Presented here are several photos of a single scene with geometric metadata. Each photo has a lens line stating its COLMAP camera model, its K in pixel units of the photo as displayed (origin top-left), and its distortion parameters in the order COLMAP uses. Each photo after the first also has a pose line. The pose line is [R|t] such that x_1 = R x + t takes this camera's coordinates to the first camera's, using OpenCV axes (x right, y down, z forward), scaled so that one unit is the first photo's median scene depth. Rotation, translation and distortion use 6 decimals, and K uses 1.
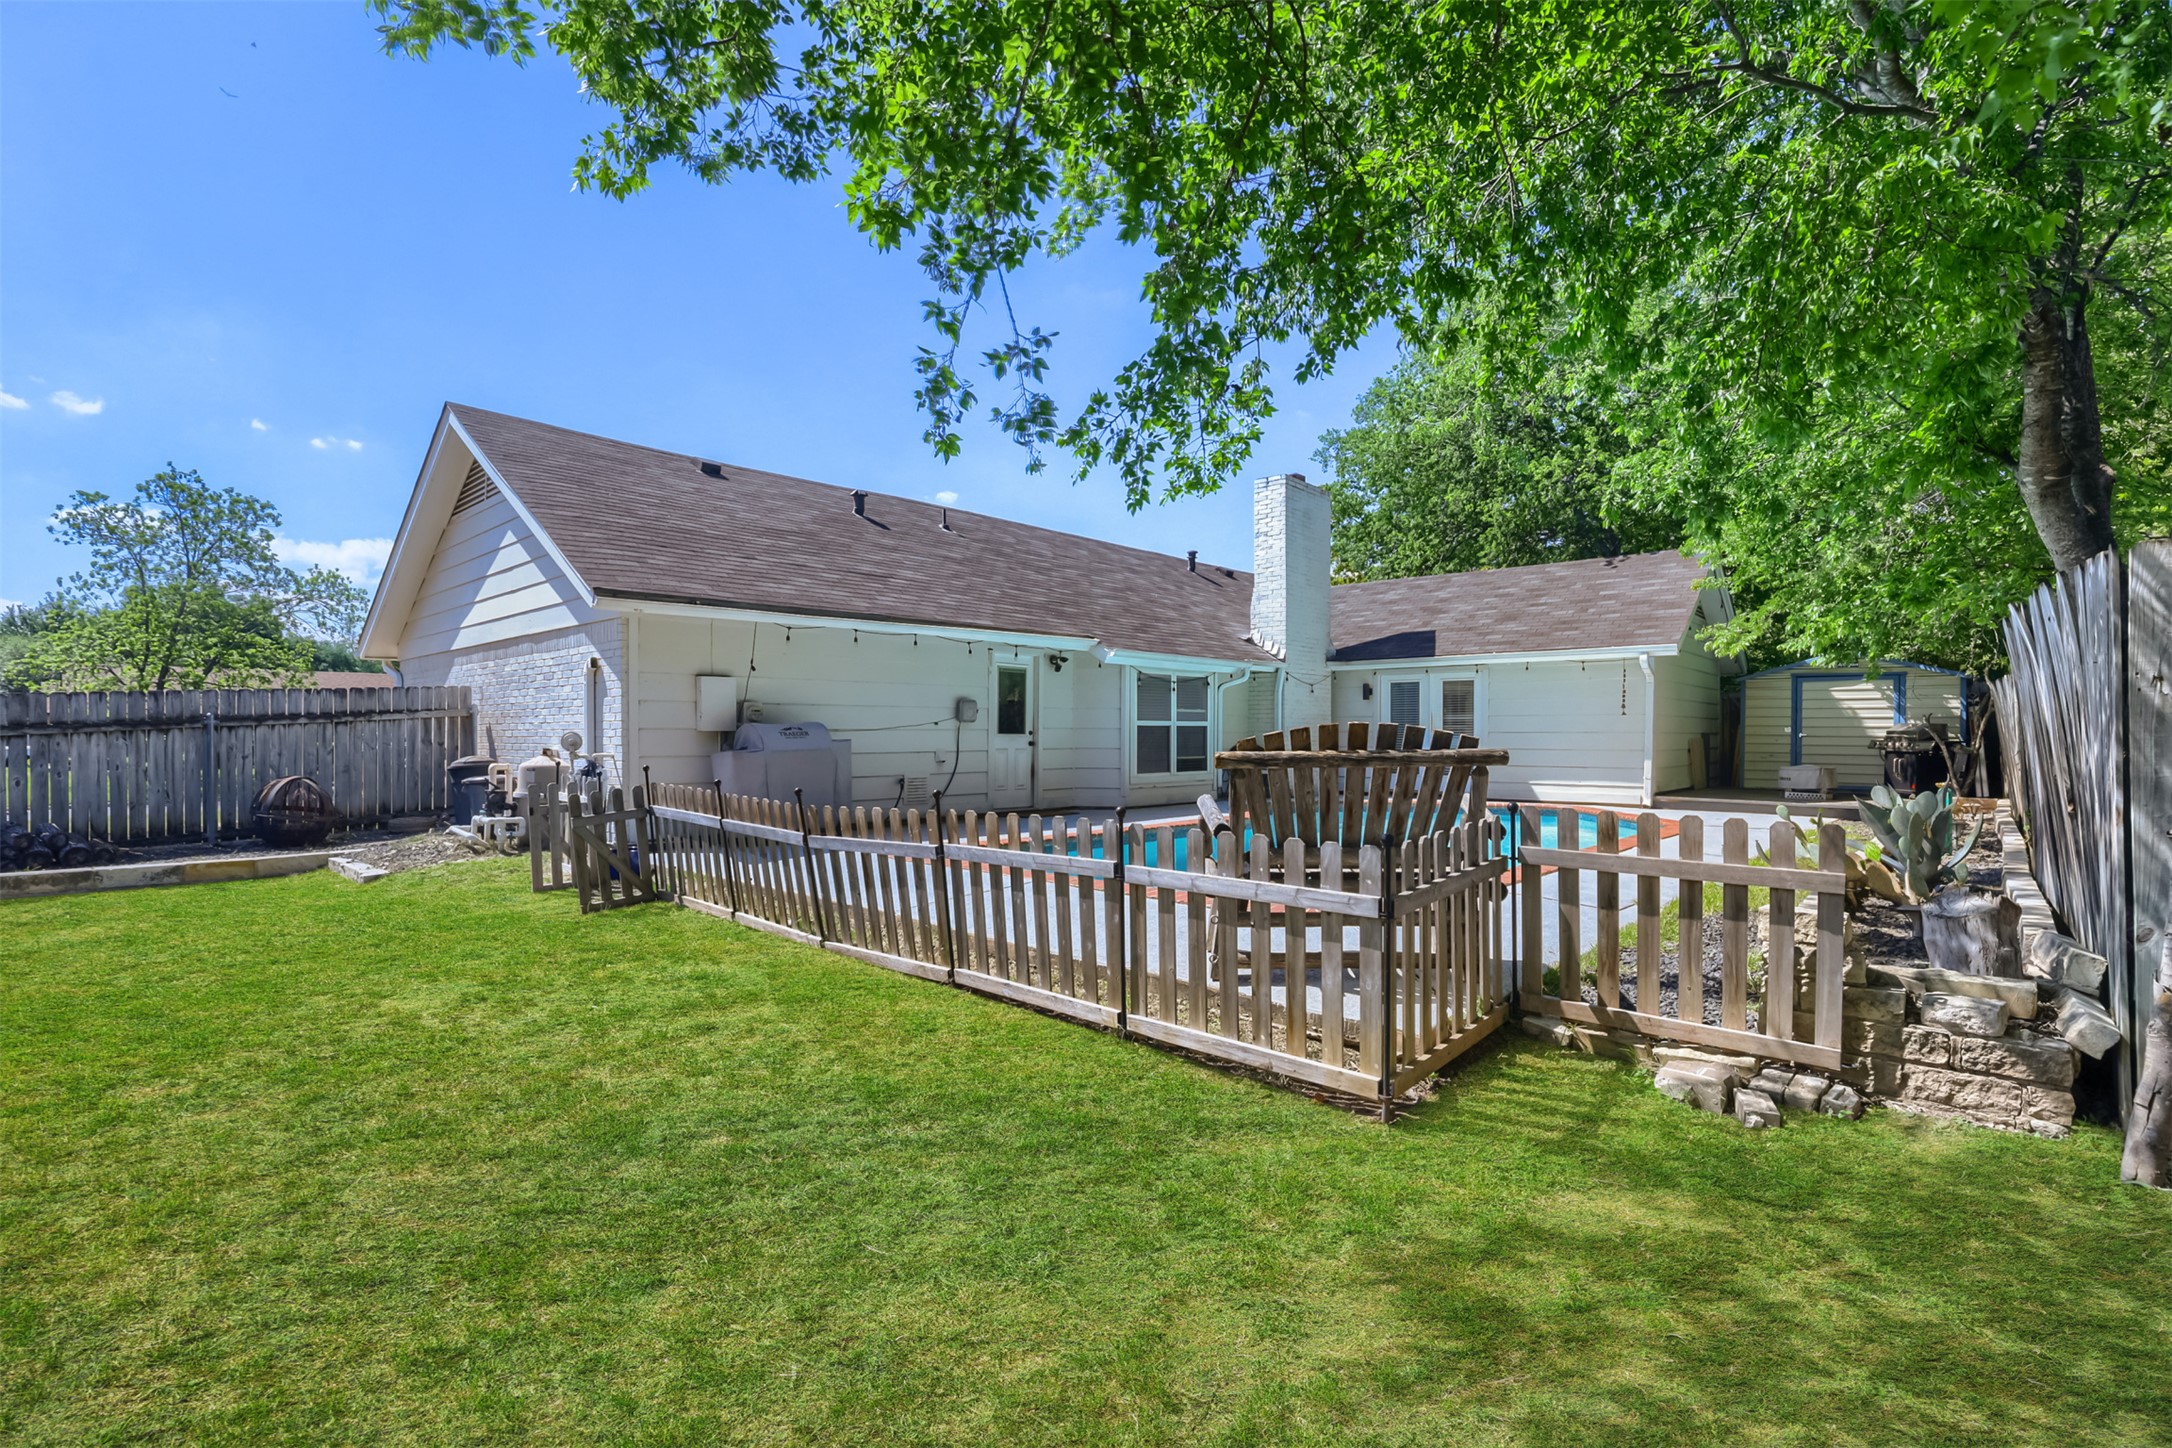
lens RADIAL K [[1003.6, 0, 1099.5], [0, 1003.6, 738.9], [0, 0, 1]] dist [-0.027352, 0.001272]
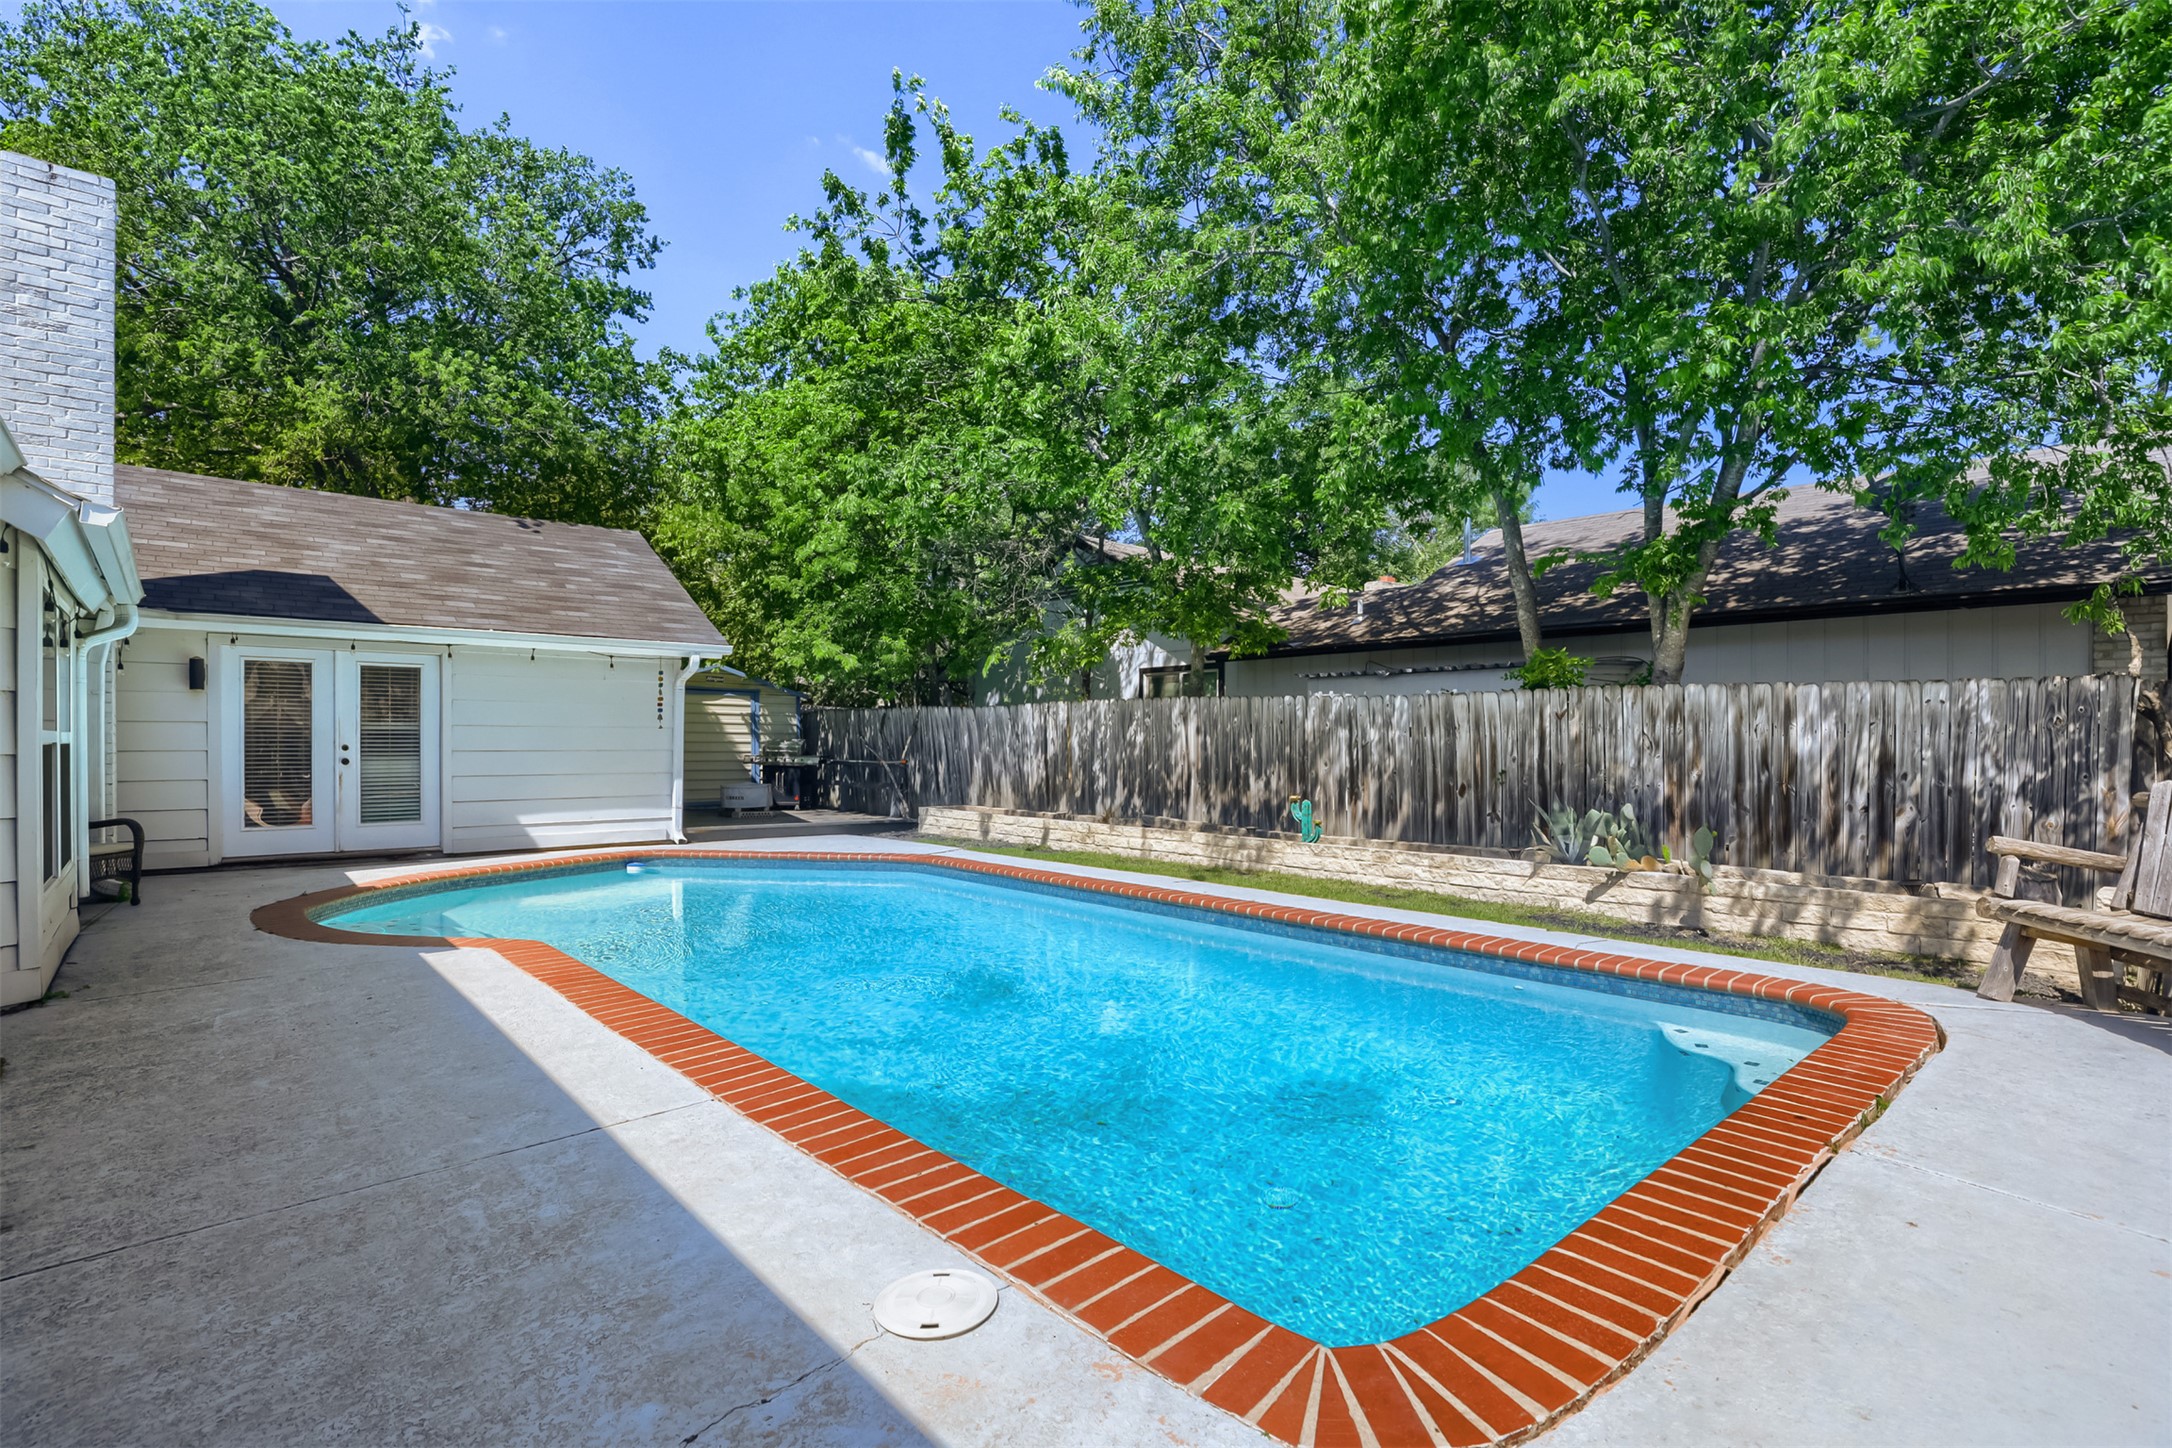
lens RADIAL K [[1003.6, 0, 1099.5], [0, 1003.6, 738.9], [0, 0, 1]] dist [-0.027352, 0.001272]
pose [[0.084425, 0.001359, 0.996429, -0.228378], [0.007813, 0.999967, -0.002026, -0.010271], [-0.996399, 0.007956, 0.084411, 0.579123]]
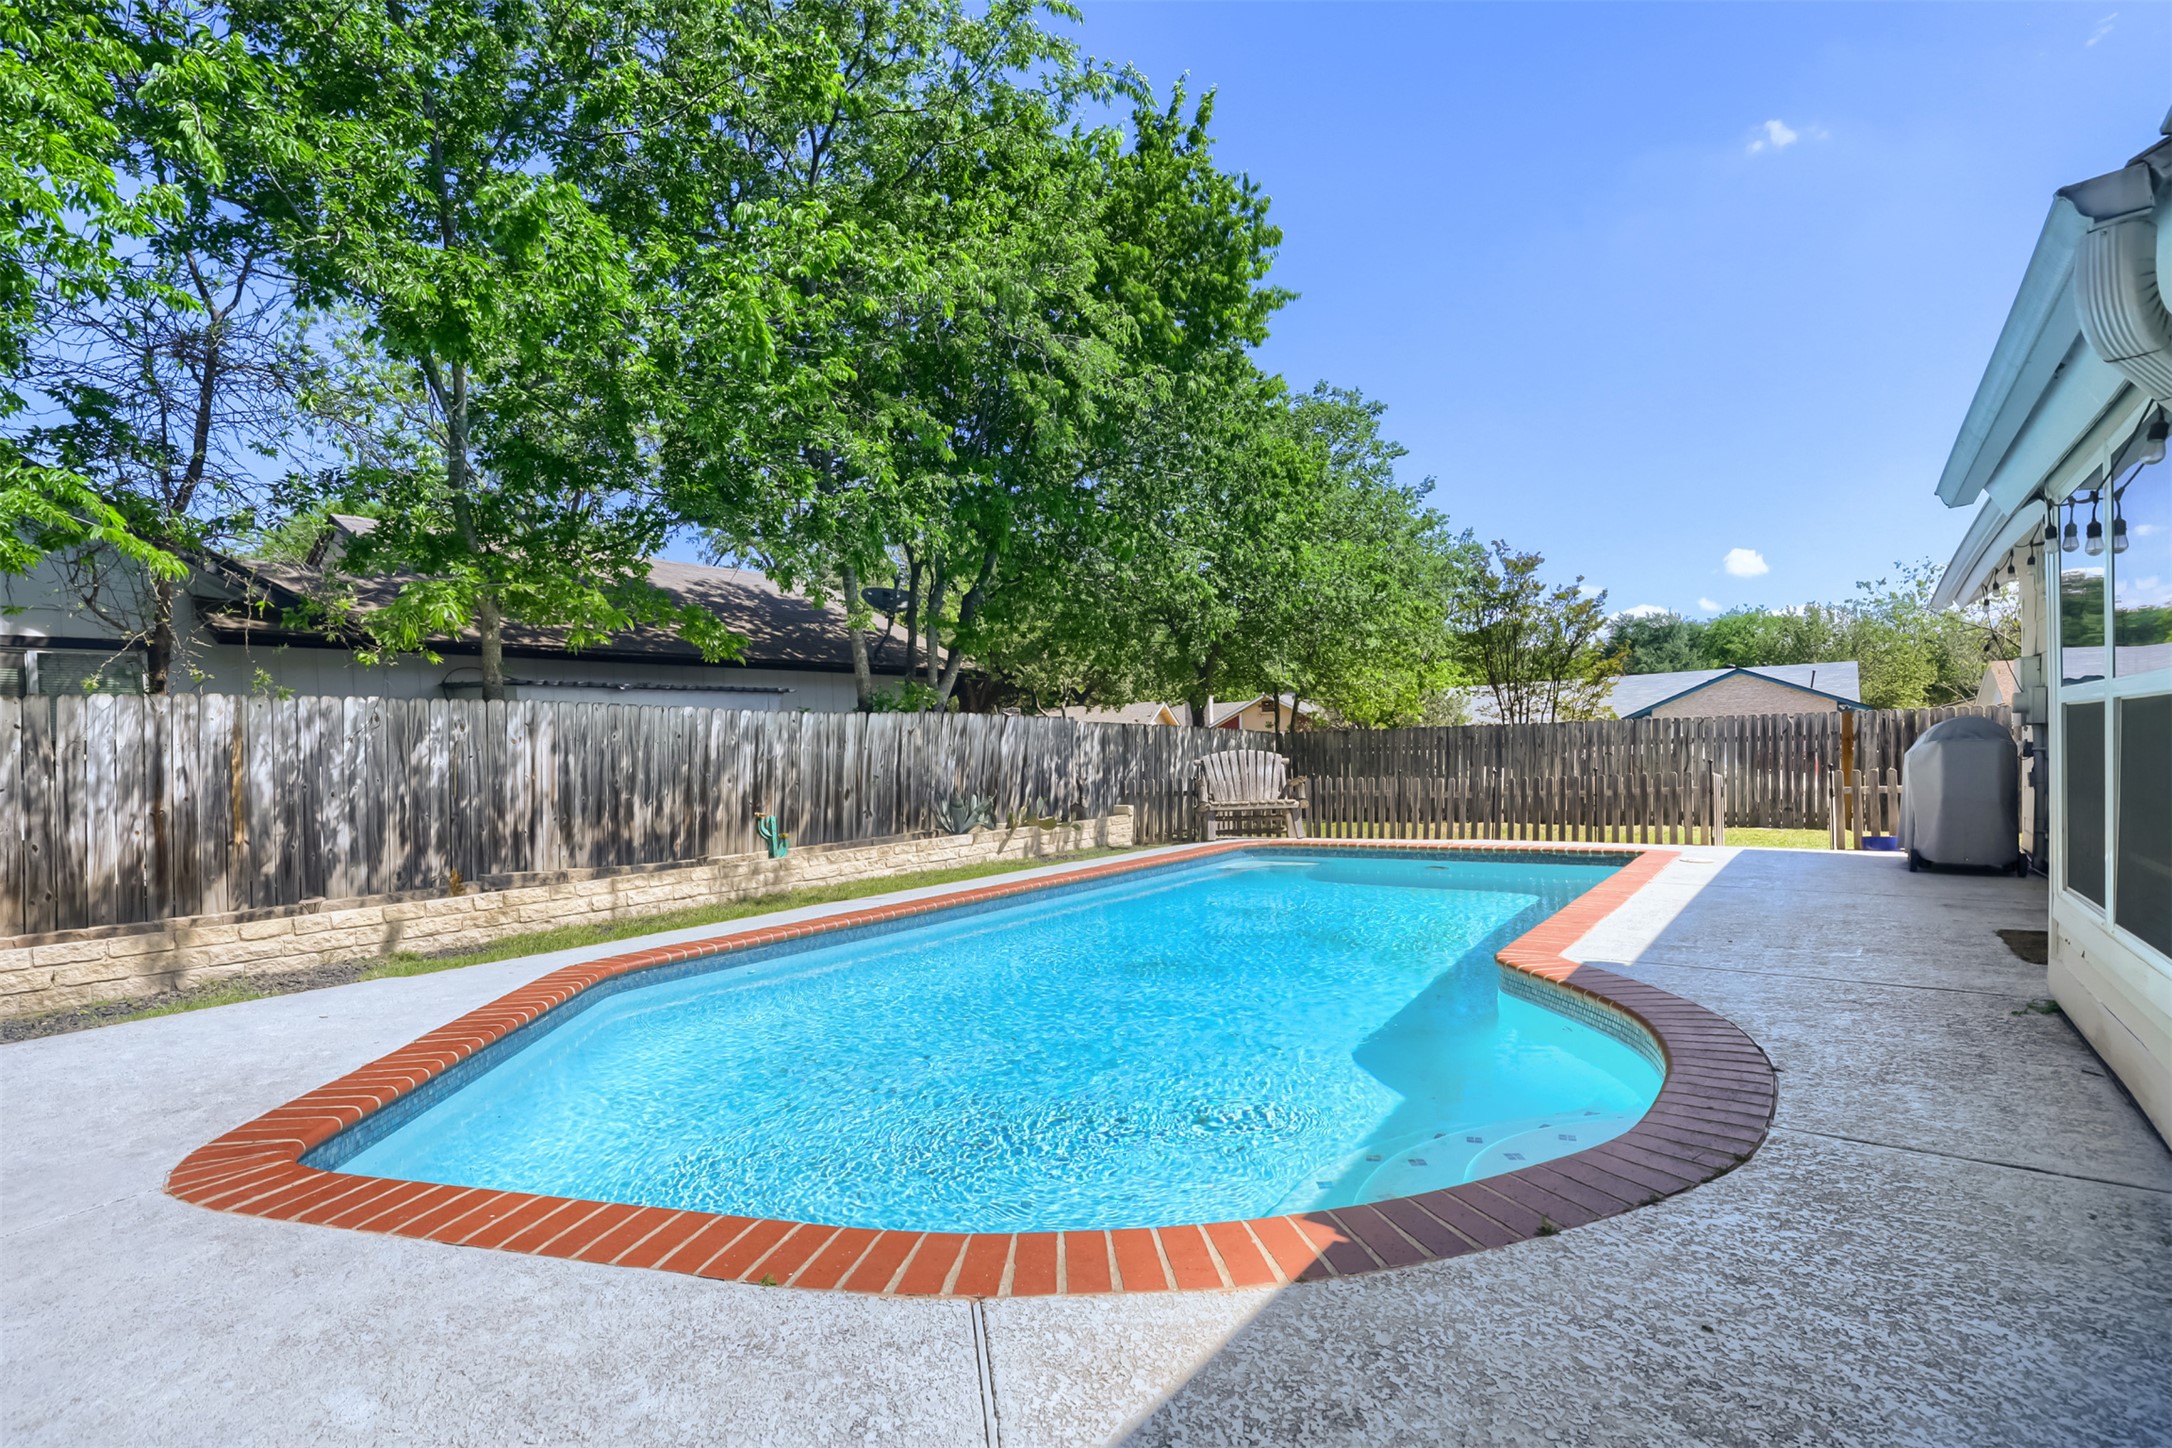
lens RADIAL K [[1003.6, 0, 1099.5], [0, 1003.6, 738.9], [0, 0, 1]] dist [-0.027352, 0.001272]
pose [[-0.994705, 0.029182, -0.098540, 0.259390], [0.029292, 0.999571, 0.000325, -0.013685], [0.098507, -0.002563, -0.995133, 1.124818]]
